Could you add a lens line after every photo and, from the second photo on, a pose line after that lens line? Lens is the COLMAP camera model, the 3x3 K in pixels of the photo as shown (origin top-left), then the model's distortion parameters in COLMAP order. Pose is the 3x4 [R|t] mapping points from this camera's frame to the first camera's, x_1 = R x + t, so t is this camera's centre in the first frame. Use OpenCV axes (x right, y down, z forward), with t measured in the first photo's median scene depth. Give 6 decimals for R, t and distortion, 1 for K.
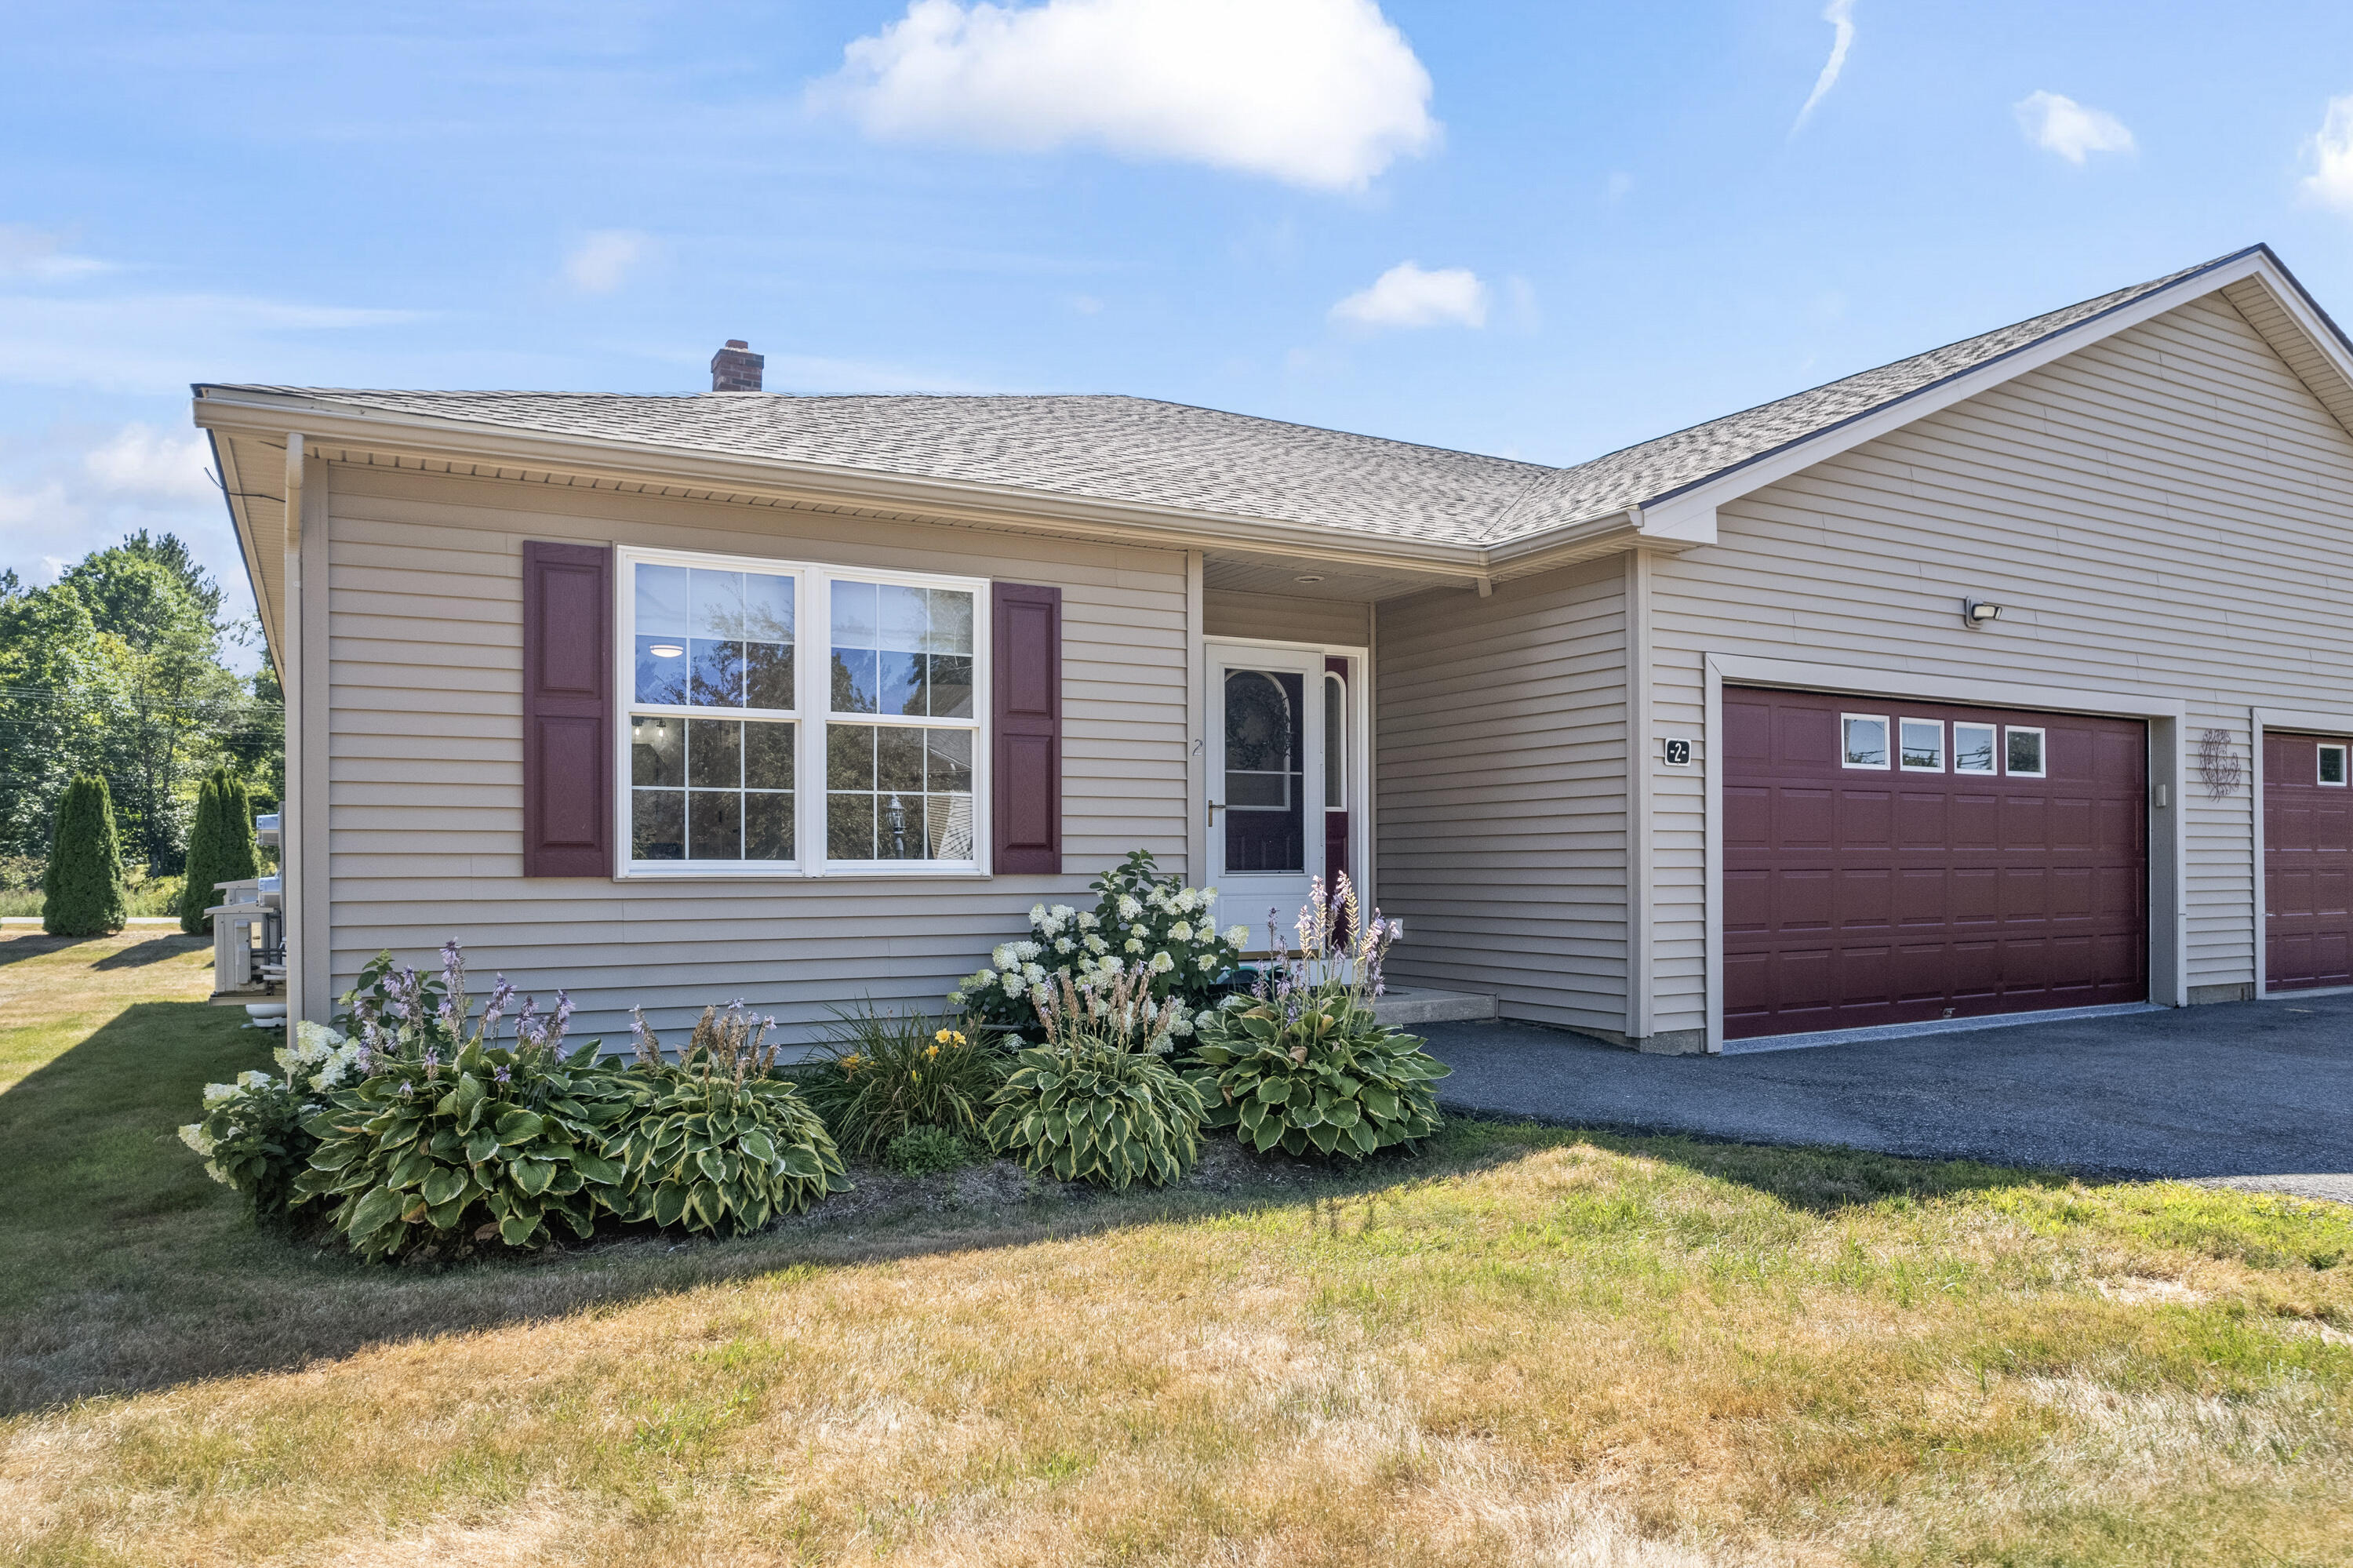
lens RADIAL K [[1471.7, 0, 1176.5], [0, 1471.7, 784.0], [0, 0, 1]] dist [-0.043149, 0.057116]
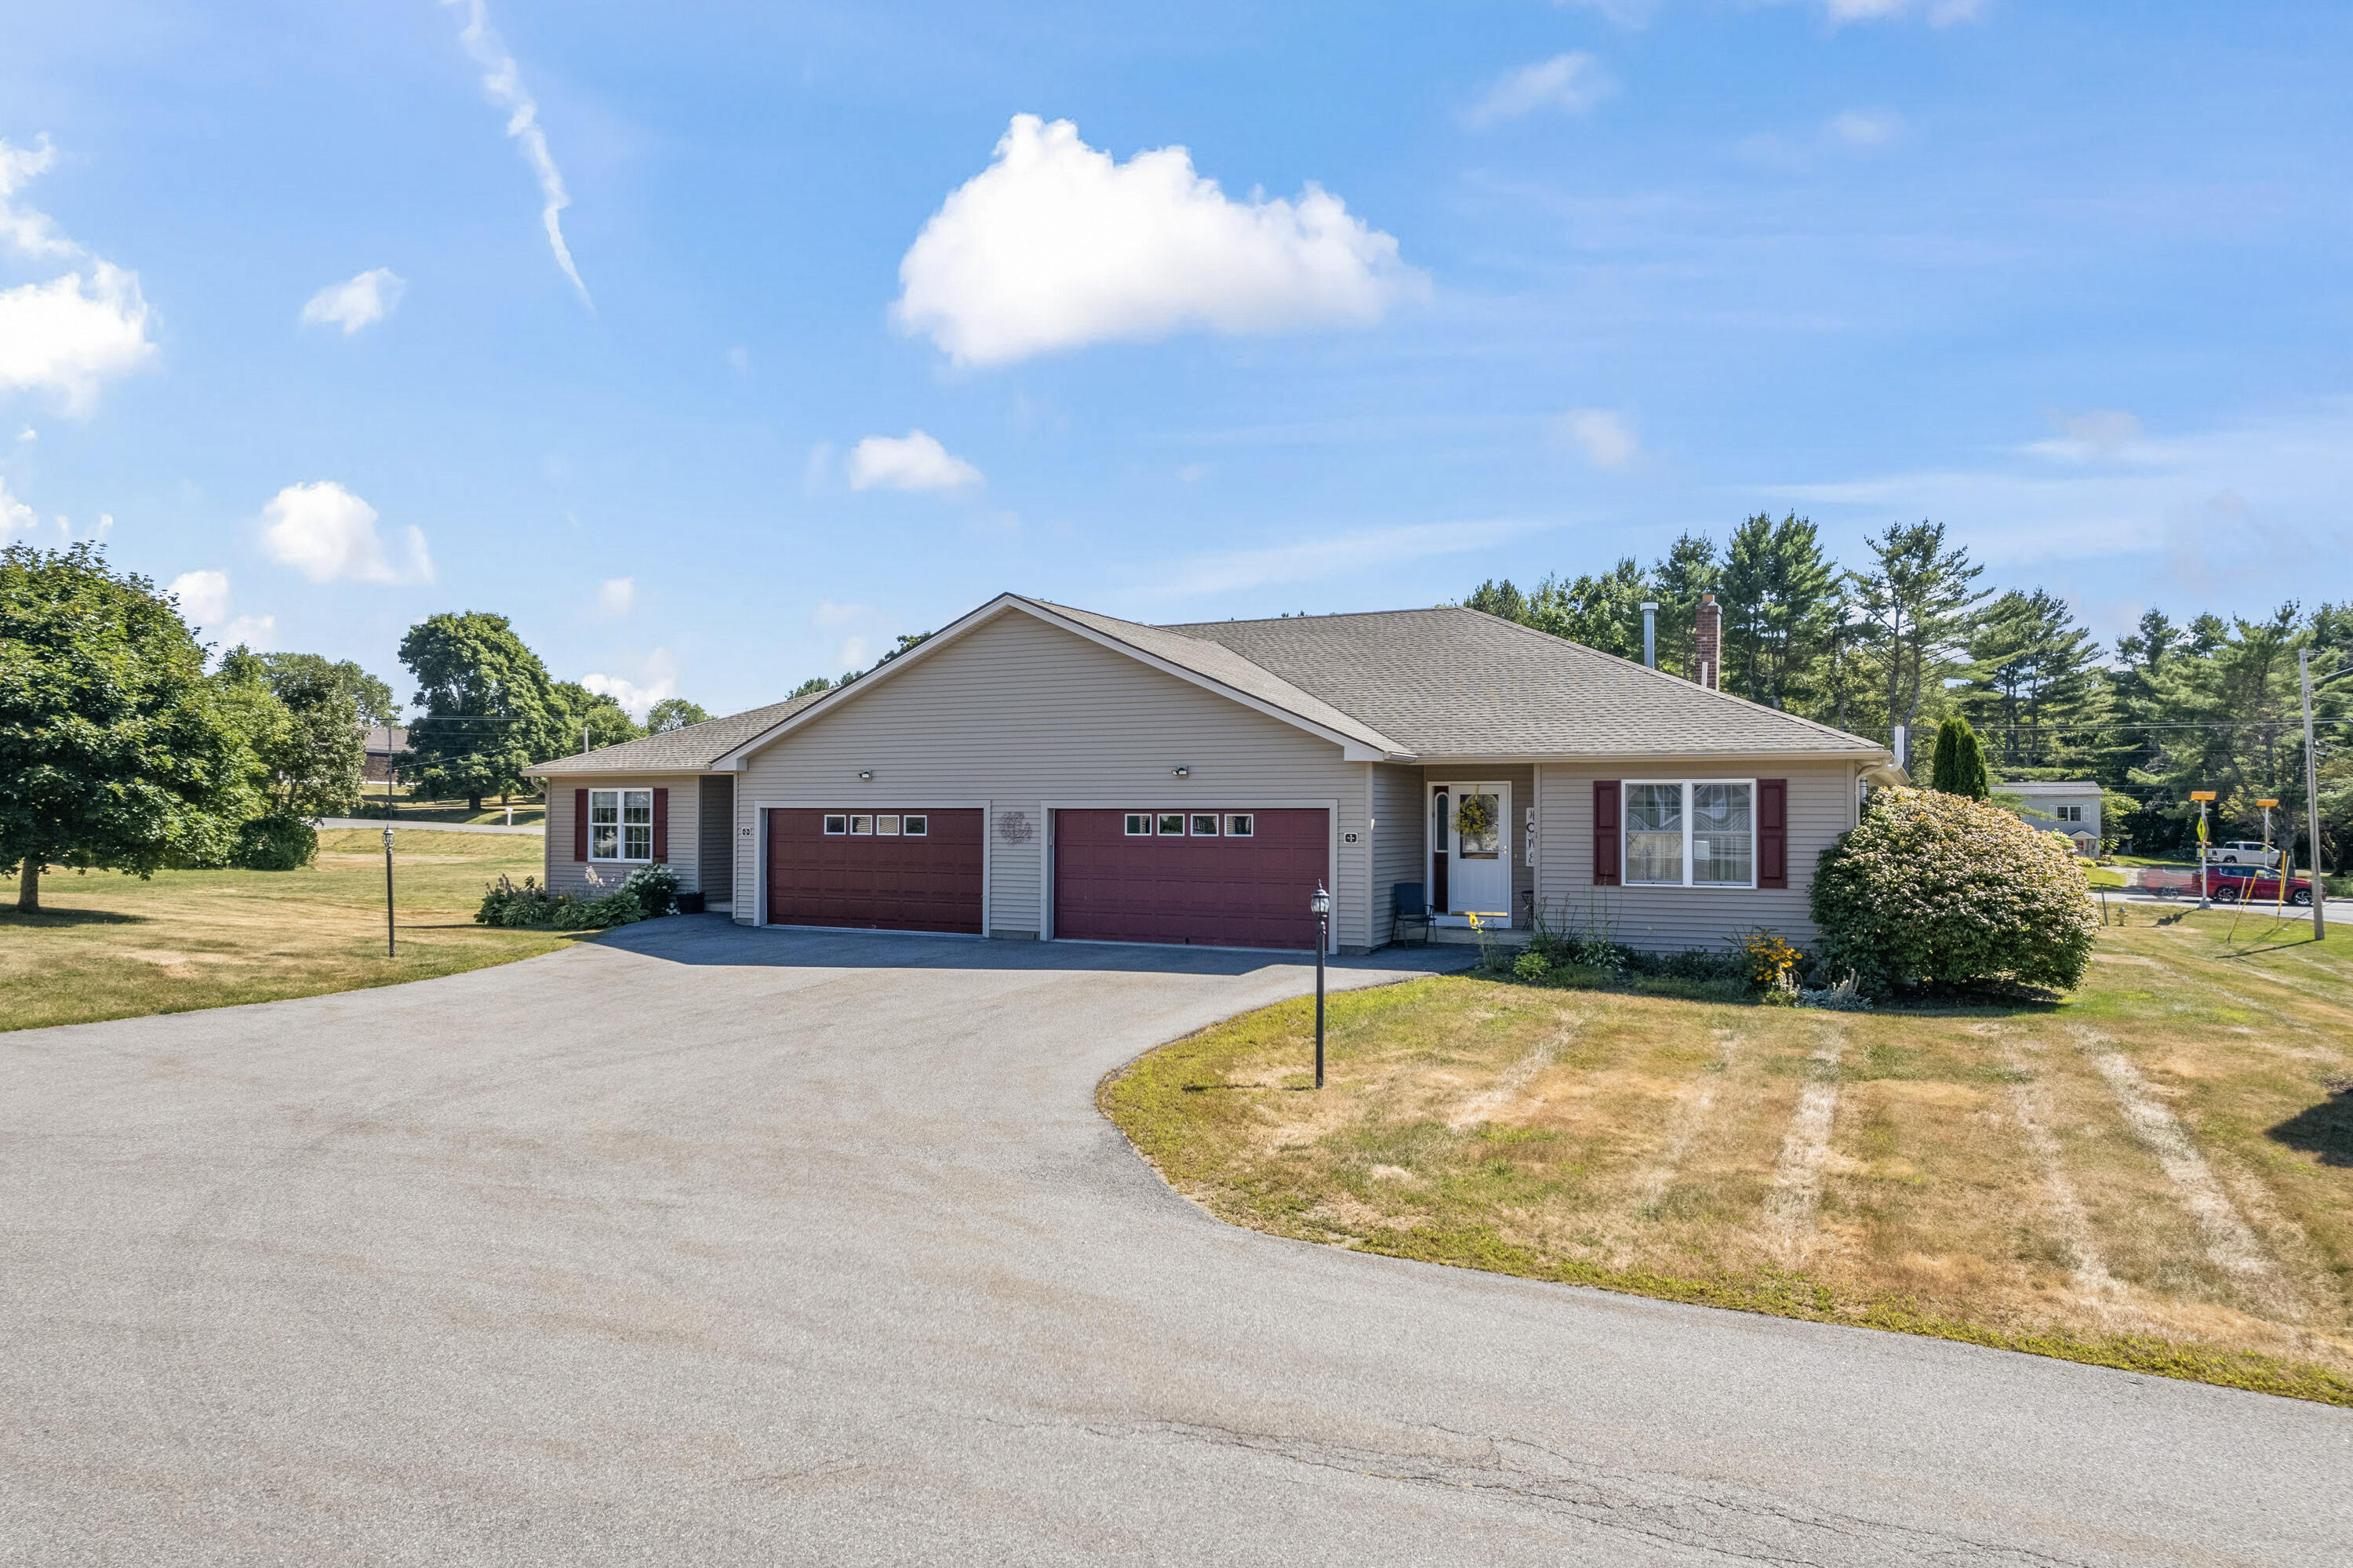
lens RADIAL K [[1471.7, 0, 1176.5], [0, 1471.7, 784.0], [0, 0, 1]] dist [-0.043149, 0.057116]
pose [[0.565210, -0.024872, -0.824572, 3.550908], [0.017674, 0.999681, -0.018039, -0.050222], [0.824758, -0.004377, 0.565469, -0.049751]]
